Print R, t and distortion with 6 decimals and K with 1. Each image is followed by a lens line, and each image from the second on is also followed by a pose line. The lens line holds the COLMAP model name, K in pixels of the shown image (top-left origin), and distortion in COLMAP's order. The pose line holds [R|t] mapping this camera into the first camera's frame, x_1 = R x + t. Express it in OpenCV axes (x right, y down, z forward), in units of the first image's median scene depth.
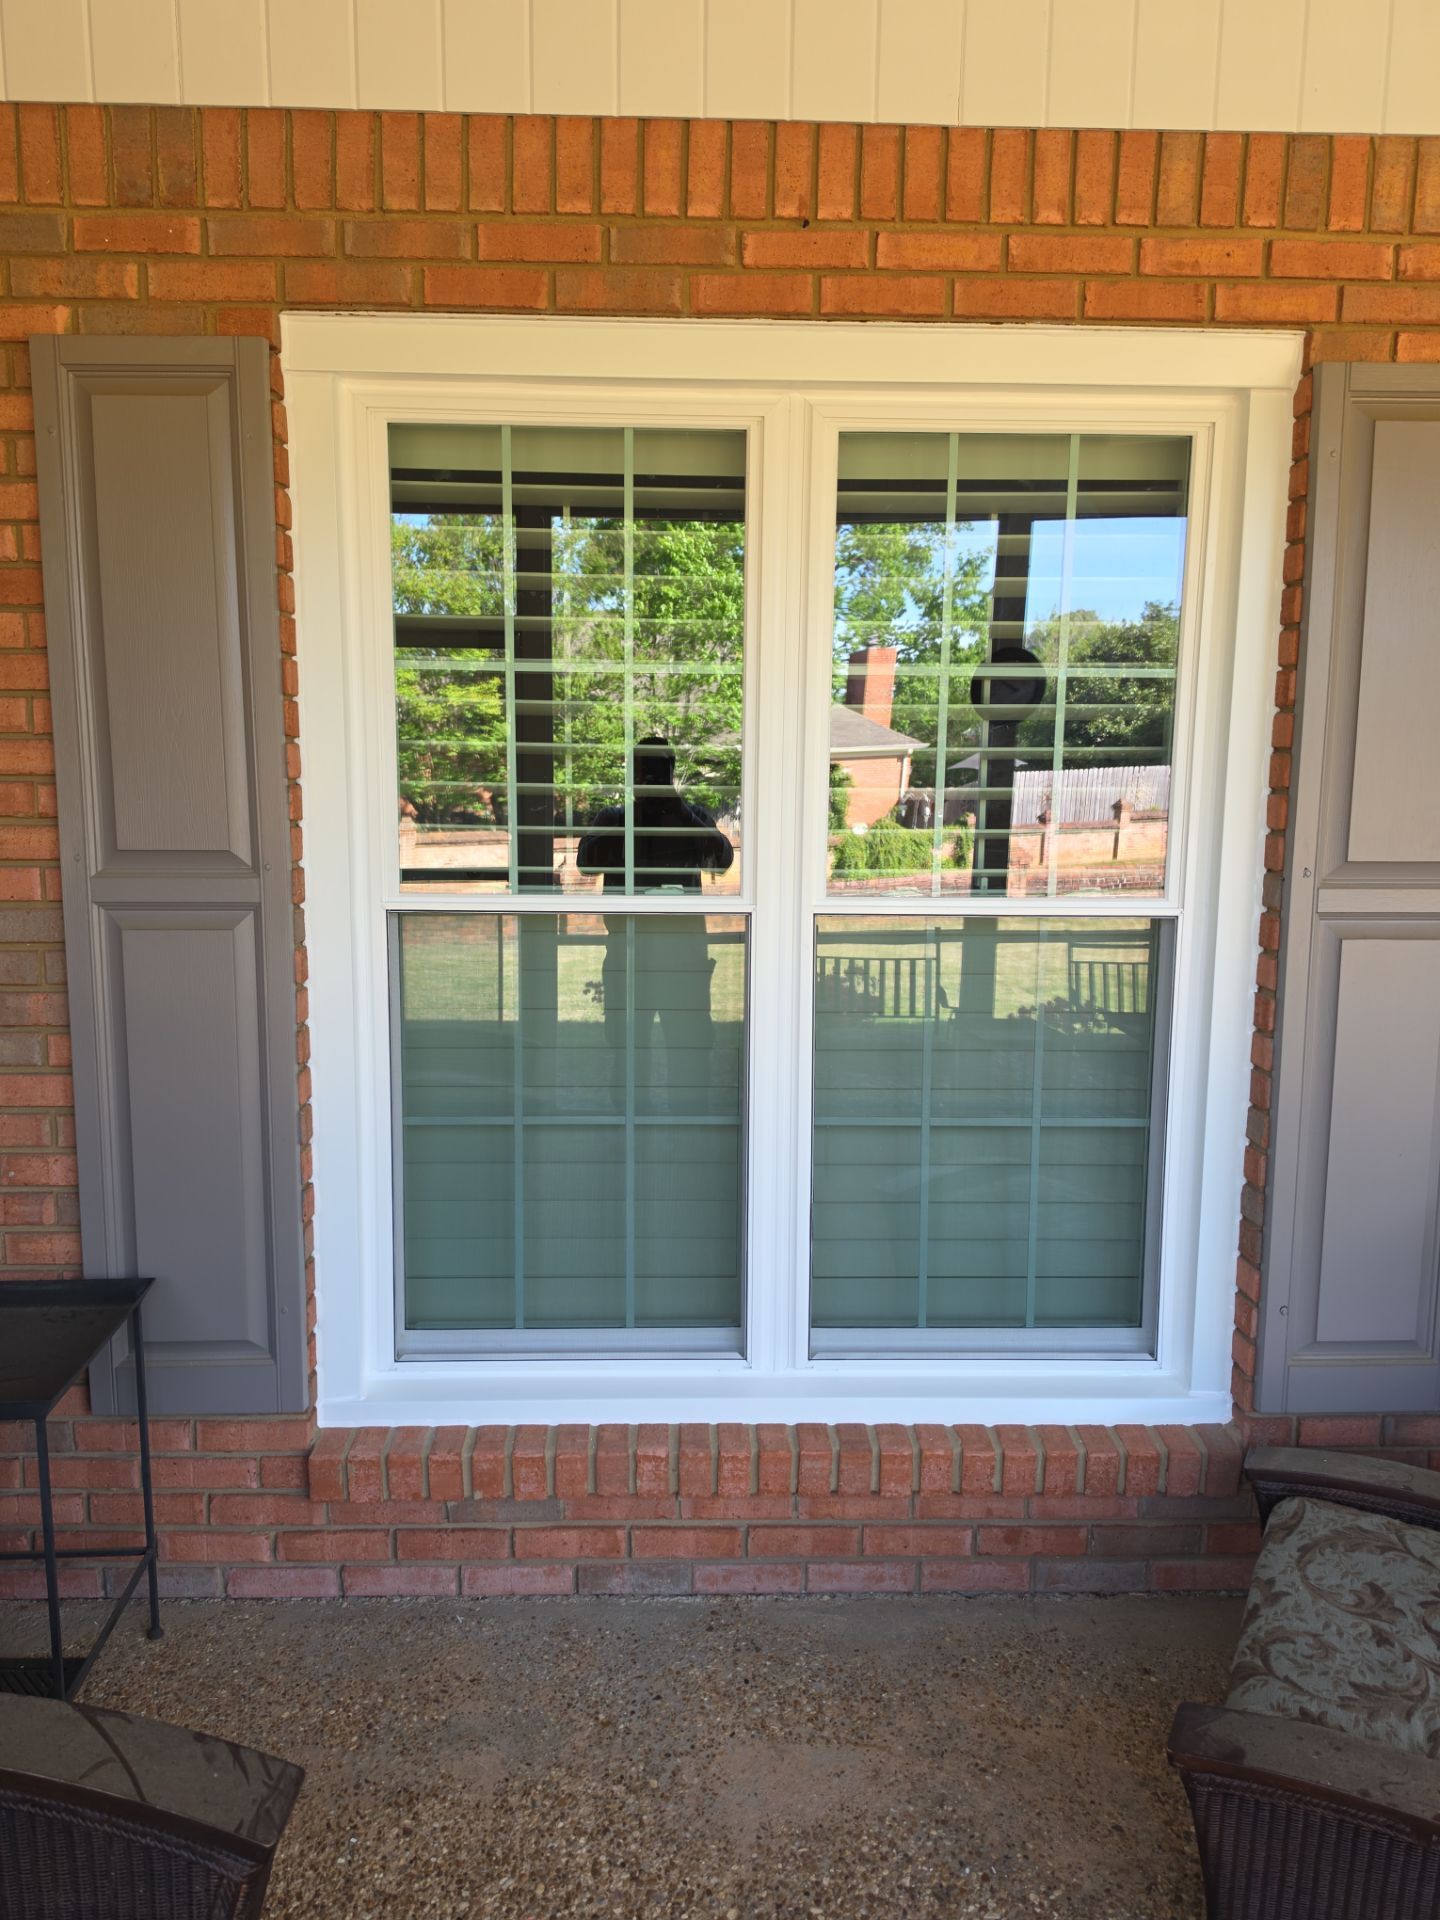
lens RADIAL K [[1417.7, 0, 719.3], [0, 1417.7, 1046.7], [0, 0, 1]] dist [0.013456, -0.012175]
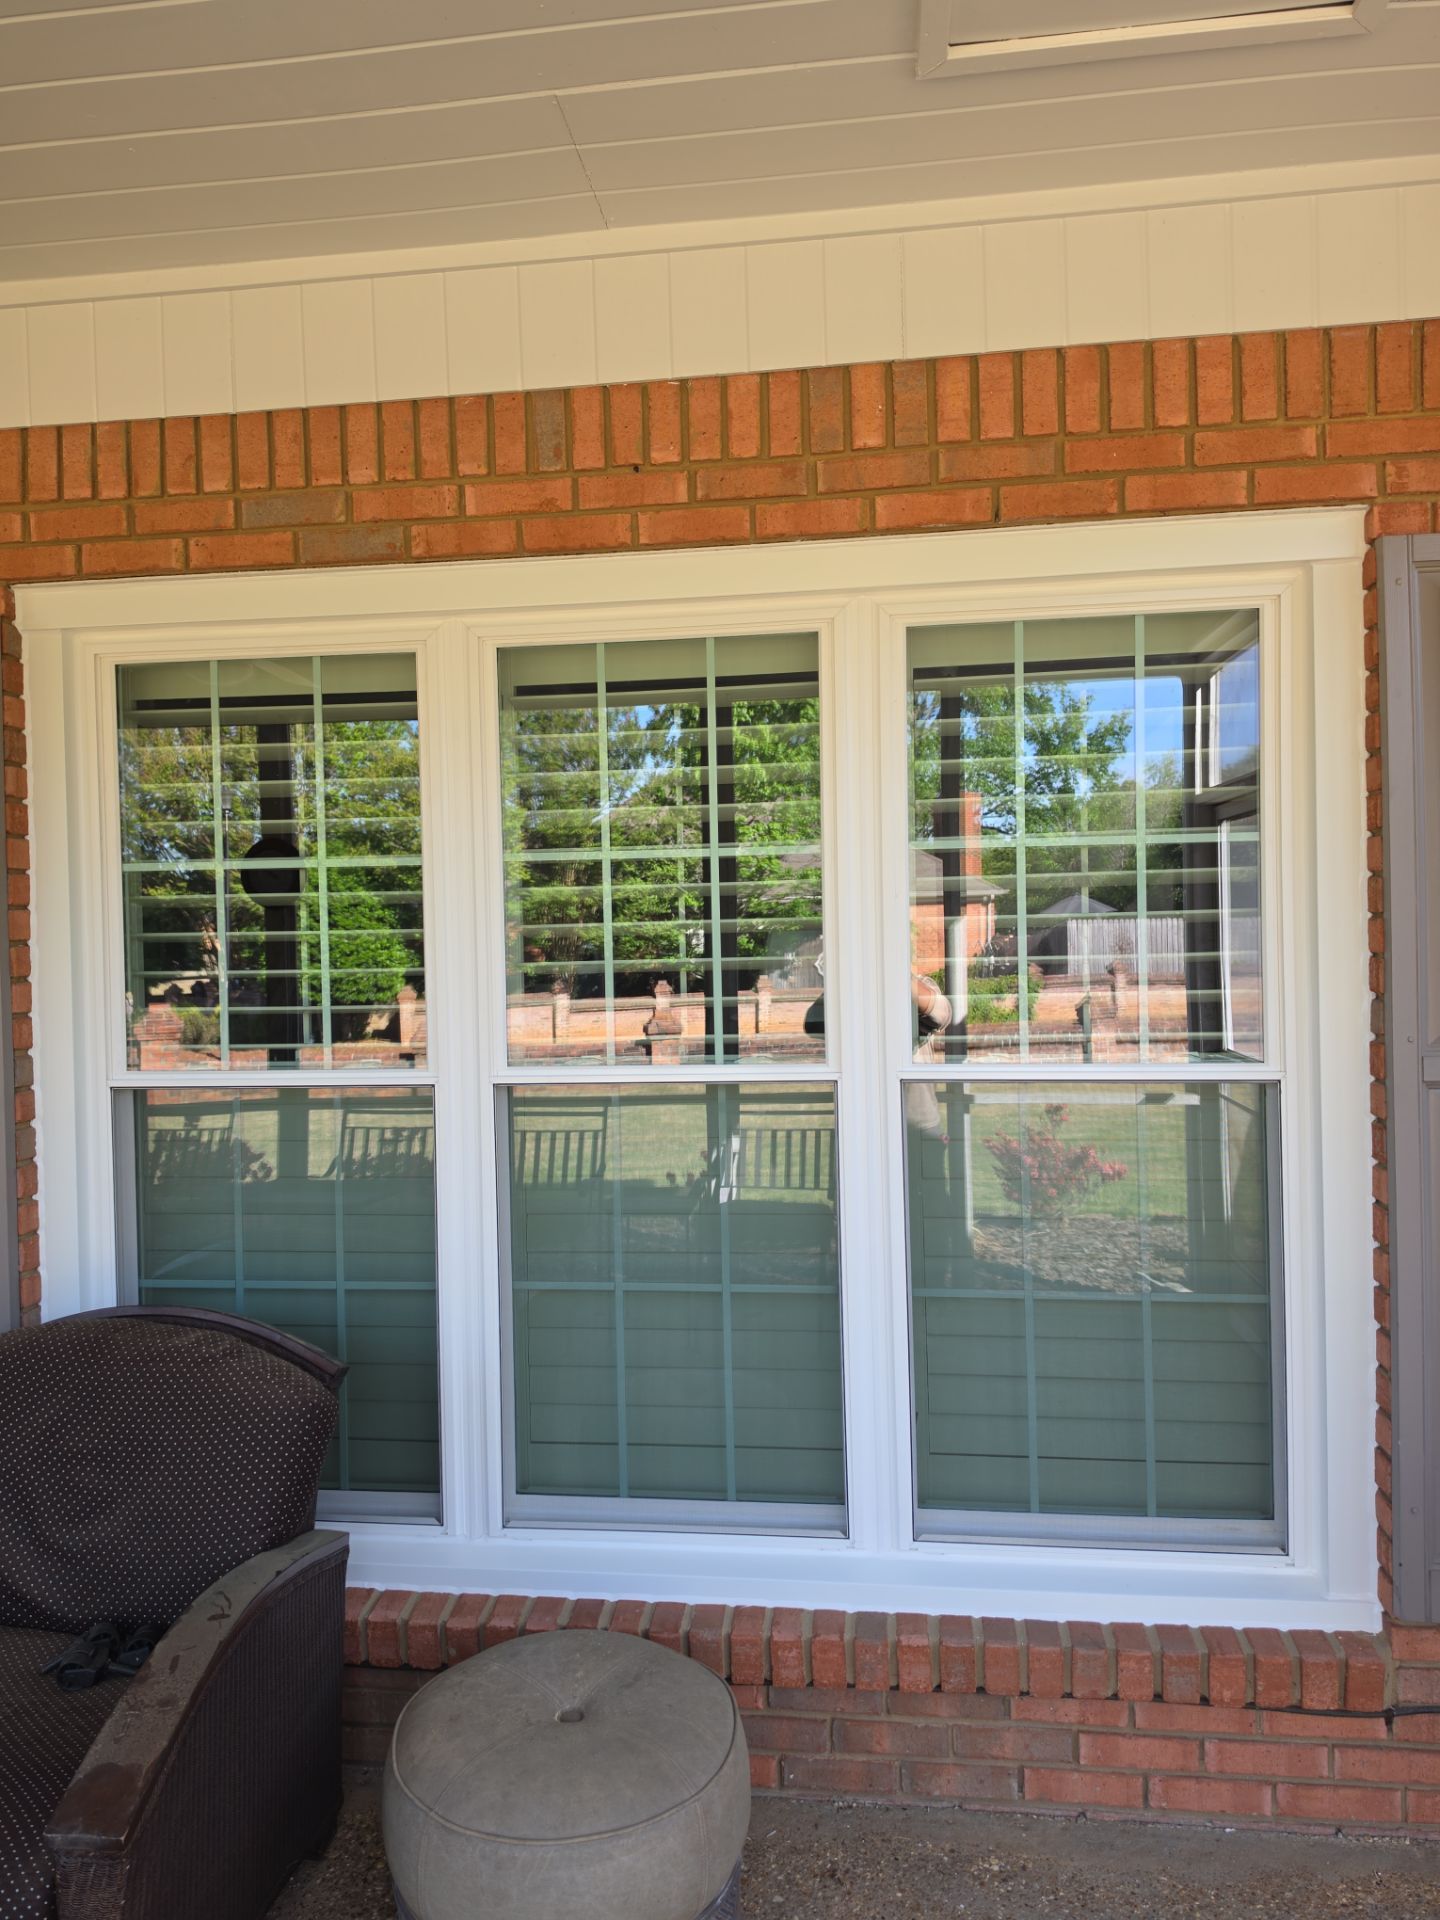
lens RADIAL K [[1399.2, 0, 724.4], [0, 1399.2, 991.9], [0, 0, 1]] dist [-0.050794, 0.078476]
pose [[0.985943, -0.023144, -0.165471, 0.106401], [-0.003098, 0.987657, -0.156601, 0.000321], [0.167053, 0.154913, 0.973702, 0.003764]]
